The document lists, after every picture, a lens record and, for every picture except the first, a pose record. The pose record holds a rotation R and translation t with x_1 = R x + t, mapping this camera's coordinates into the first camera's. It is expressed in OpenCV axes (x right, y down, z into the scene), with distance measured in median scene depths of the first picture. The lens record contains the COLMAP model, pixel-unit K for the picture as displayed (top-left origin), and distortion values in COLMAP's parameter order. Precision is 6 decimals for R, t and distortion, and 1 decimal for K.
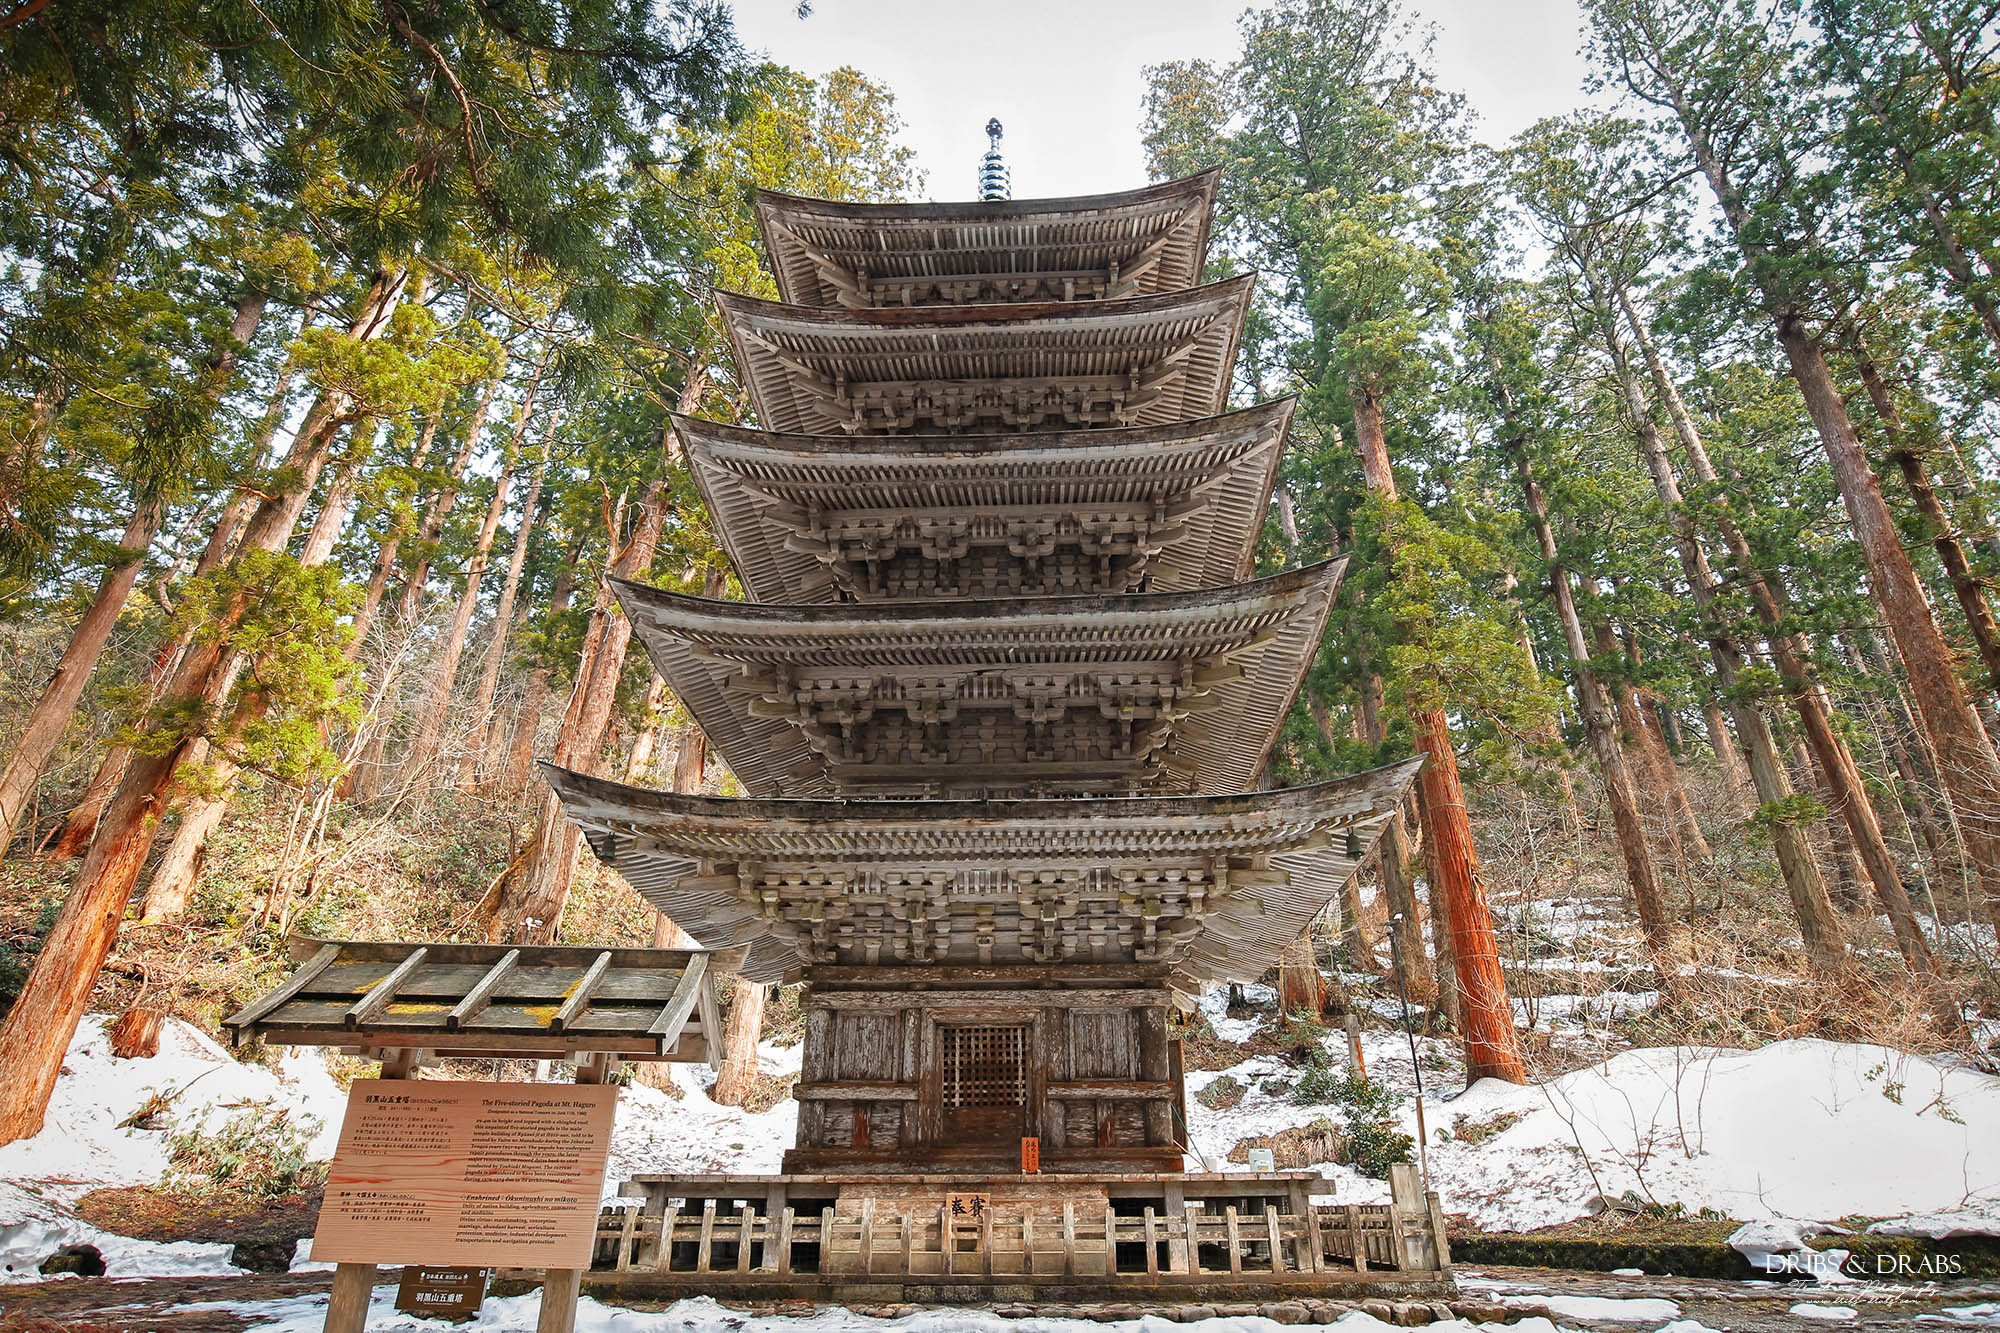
lens RADIAL K [[1004.1, 0, 1002.6], [0, 1004.1, 662.7], [0, 0, 1]] dist [-0.061835, 0.034911]
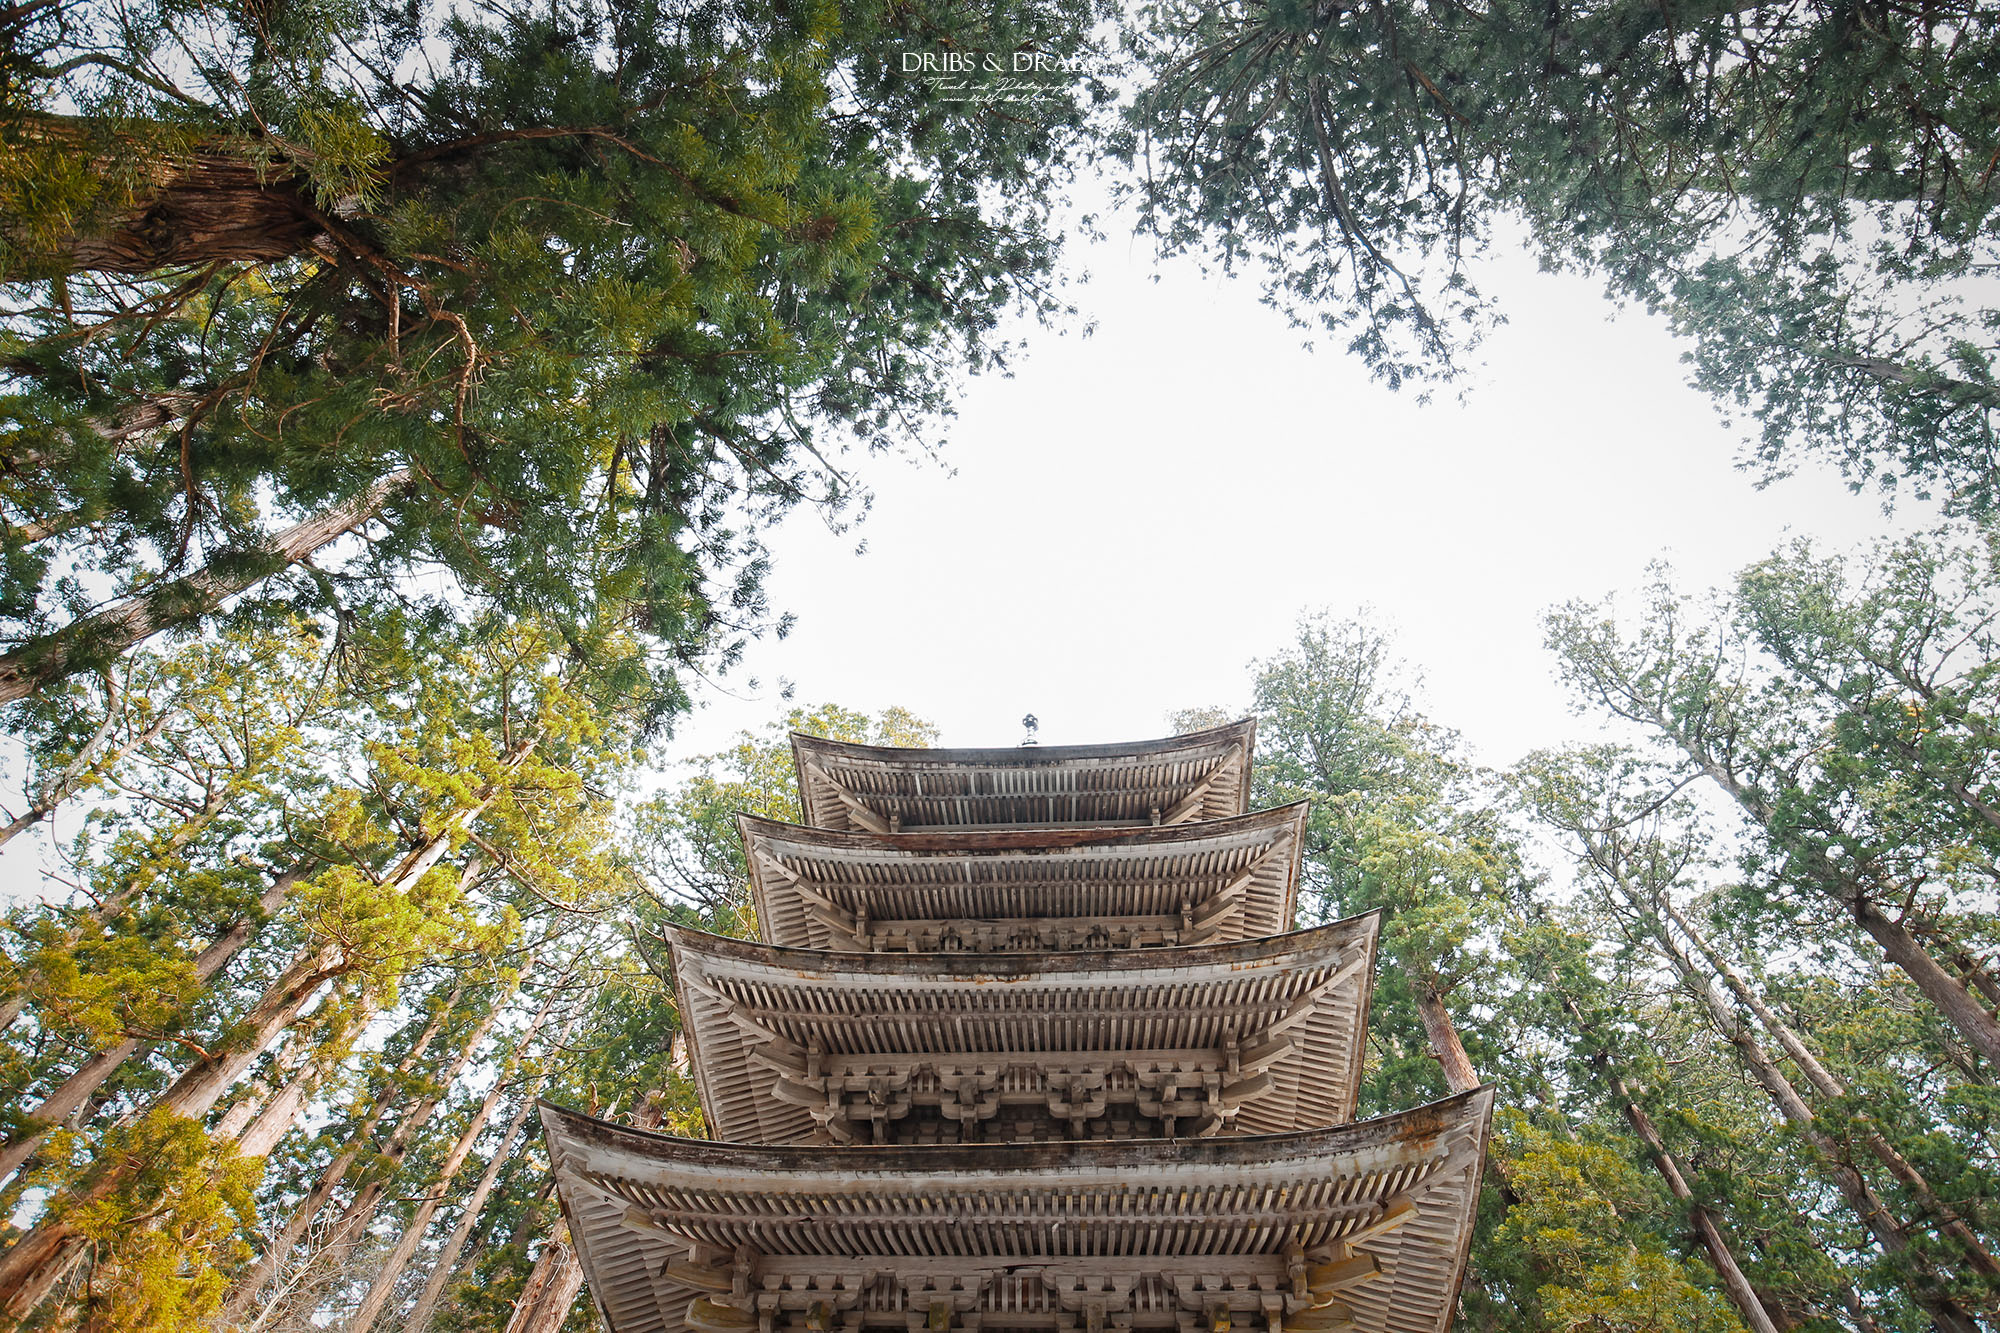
lens RADIAL K [[1004.1, 0, 1002.6], [0, 1004.1, 662.7], [0, 0, 1]] dist [-0.061835, 0.034911]
pose [[0.999491, 0.004281, -0.031605, -0.008061], [-0.021963, 0.810952, -0.584701, 0.070889], [0.023127, 0.585098, 0.810633, 0.158403]]
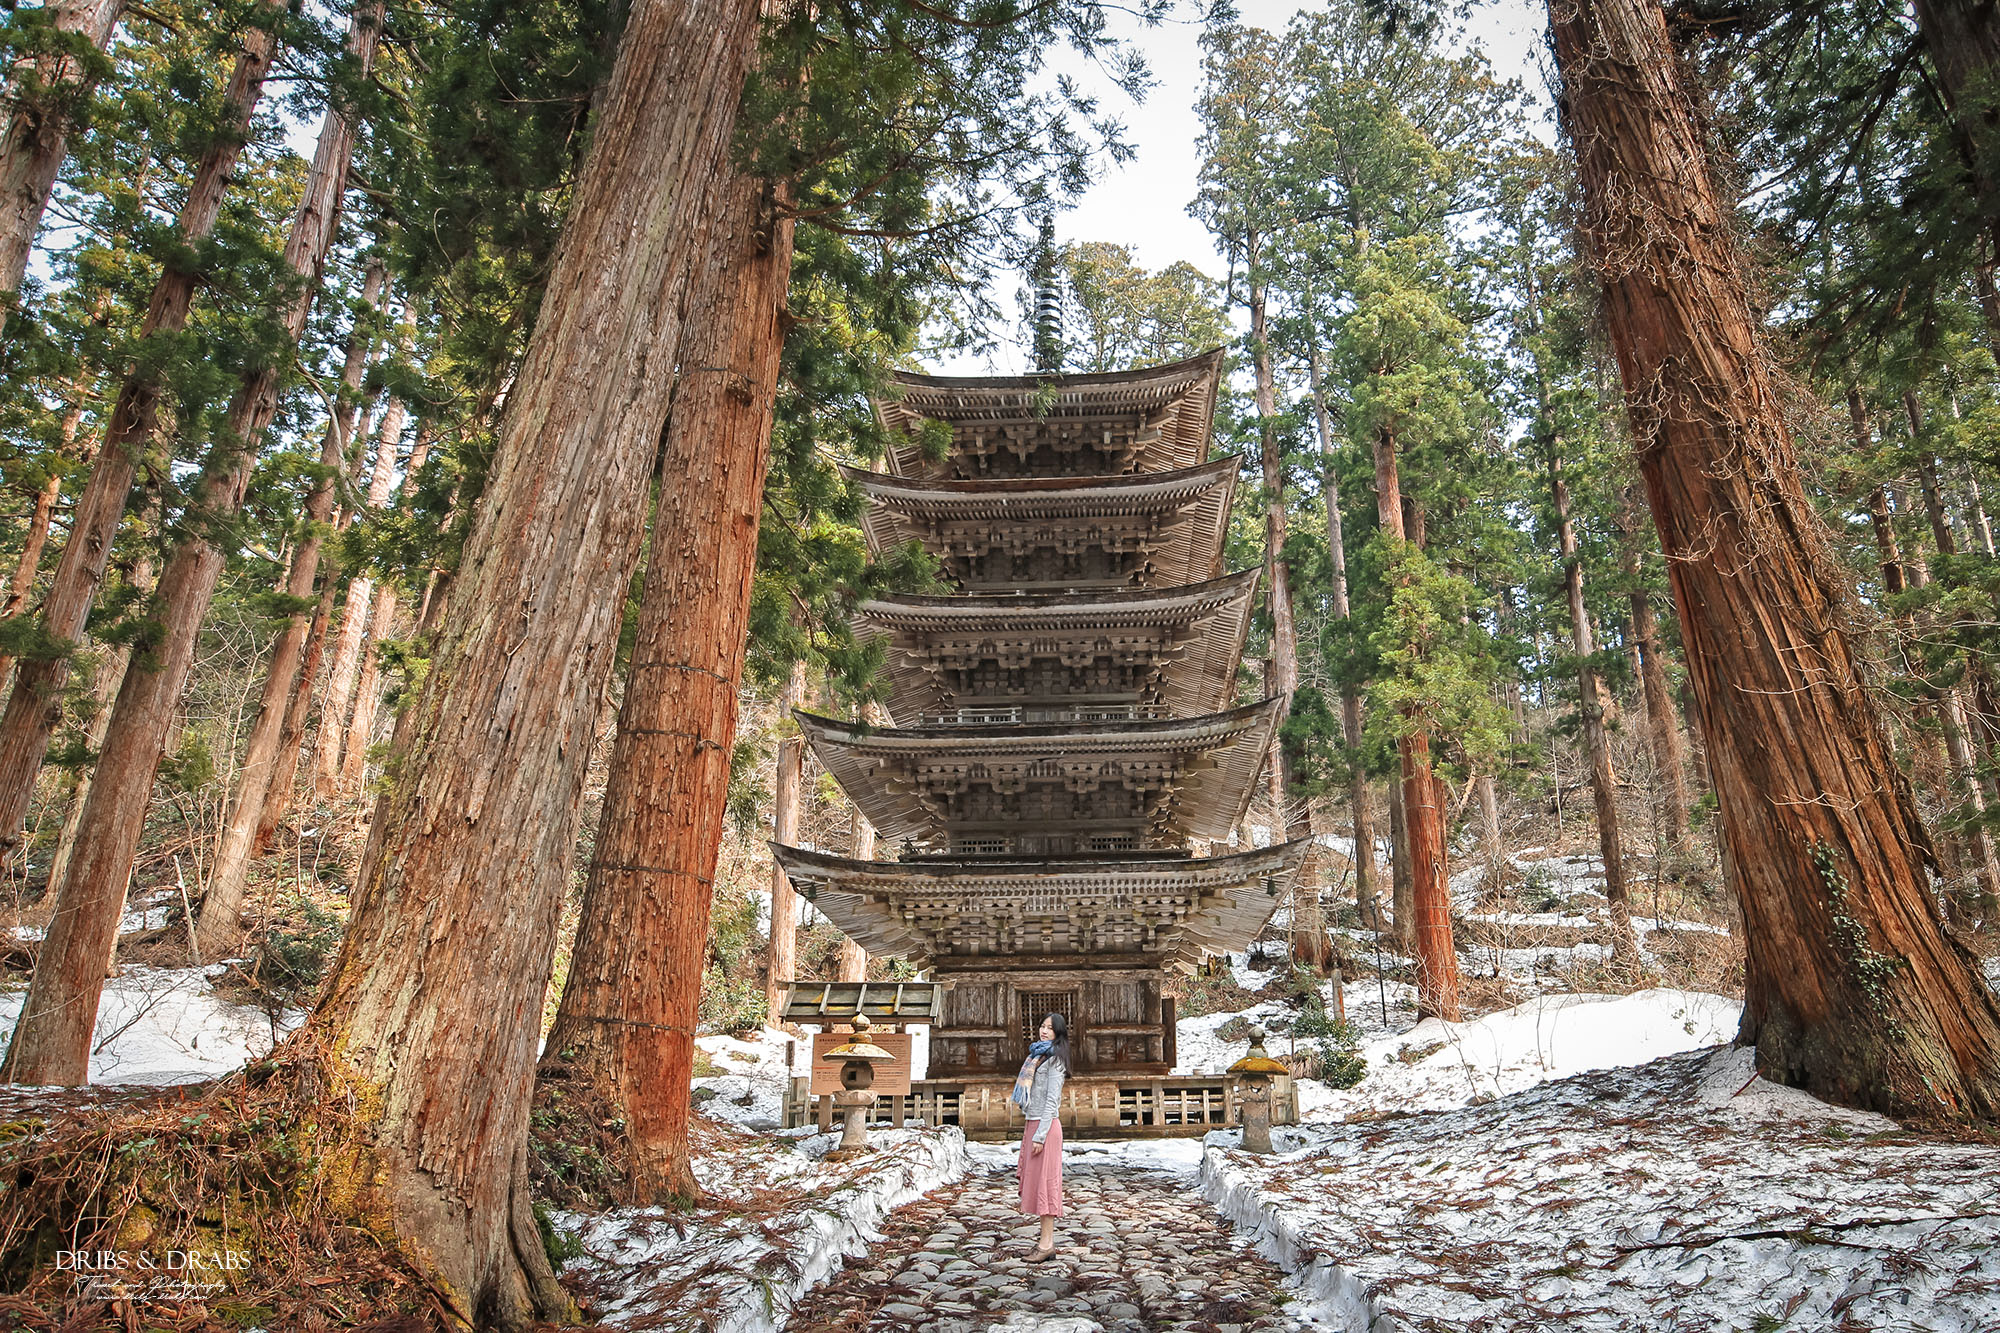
lens RADIAL K [[1091.3, 0, 1084.0], [0, 1091.3, 766.4], [0, 0, 1]] dist [-0.063930, 0.001008]
pose [[0.999782, -0.007915, 0.019347, 0.008698], [0.004502, 0.985353, 0.170468, -0.251004], [-0.020413, -0.170344, 0.985173, -0.570557]]
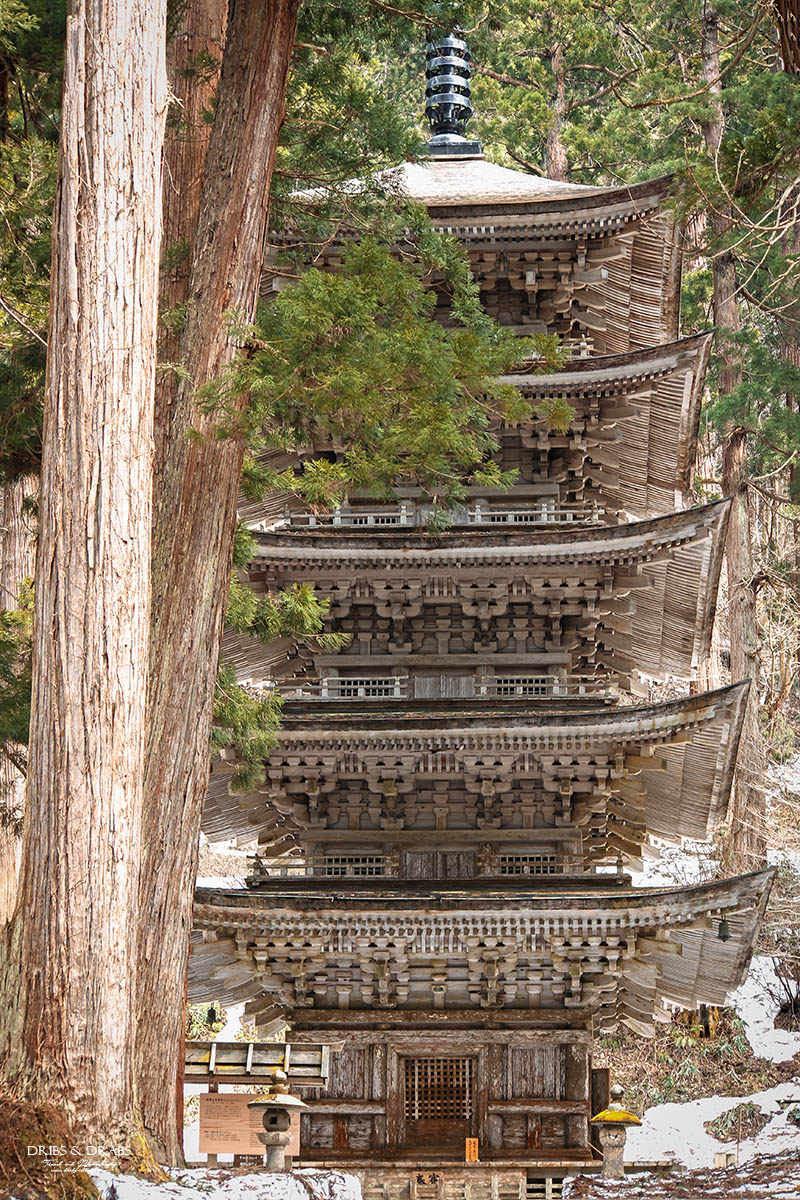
lens RADIAL K [[2579.7, 0, 400.0], [0, 2579.7, 600.0], [0, 0, 1]] dist [-0.257965, 0.187760]
pose [[0.999526, 0.001471, -0.030744, 0.026335], [0.004516, 0.981037, 0.193769, -0.693009], [0.030446, -0.193816, 0.980565, -1.718071]]
